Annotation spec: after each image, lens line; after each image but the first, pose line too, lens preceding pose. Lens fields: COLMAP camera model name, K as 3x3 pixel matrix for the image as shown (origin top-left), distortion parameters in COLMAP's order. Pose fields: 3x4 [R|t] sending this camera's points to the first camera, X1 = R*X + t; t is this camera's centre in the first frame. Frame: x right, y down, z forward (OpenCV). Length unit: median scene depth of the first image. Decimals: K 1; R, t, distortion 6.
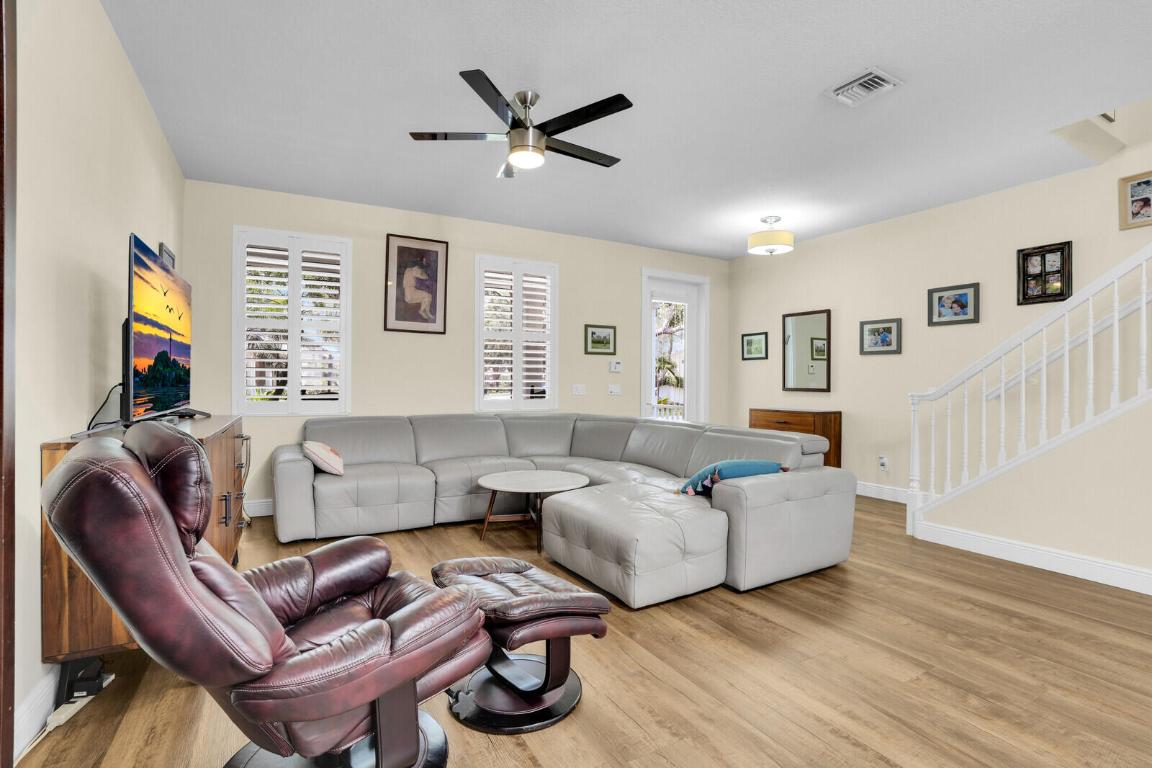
lens RADIAL K [[539.1, 0, 577.1], [0, 539.1, 368.3], [0, 0, 1]] dist [-0.069380, 0.029431]
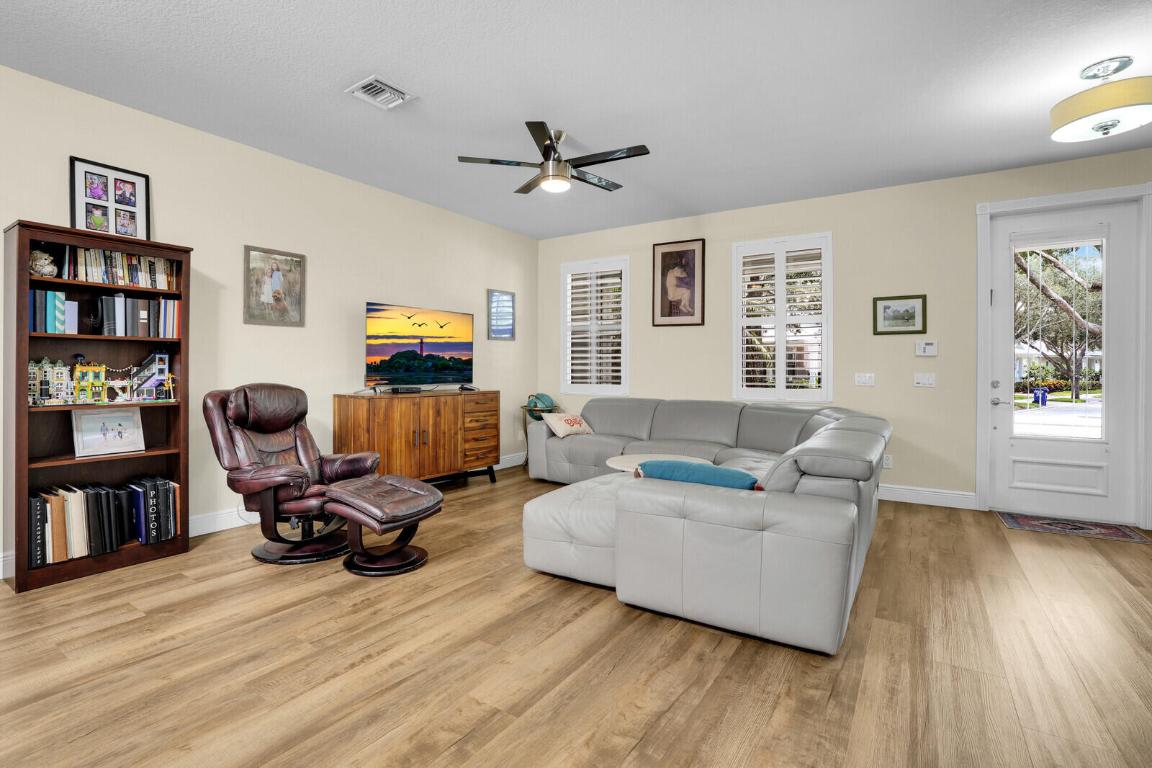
lens RADIAL K [[539.1, 0, 577.1], [0, 539.1, 368.3], [0, 0, 1]] dist [-0.069380, 0.029431]
pose [[0.457979, -0.006579, -0.888939, 0.653095], [0.021131, 0.999771, 0.003487, 0.013928], [0.888712, -0.020381, 0.458013, 0.321765]]
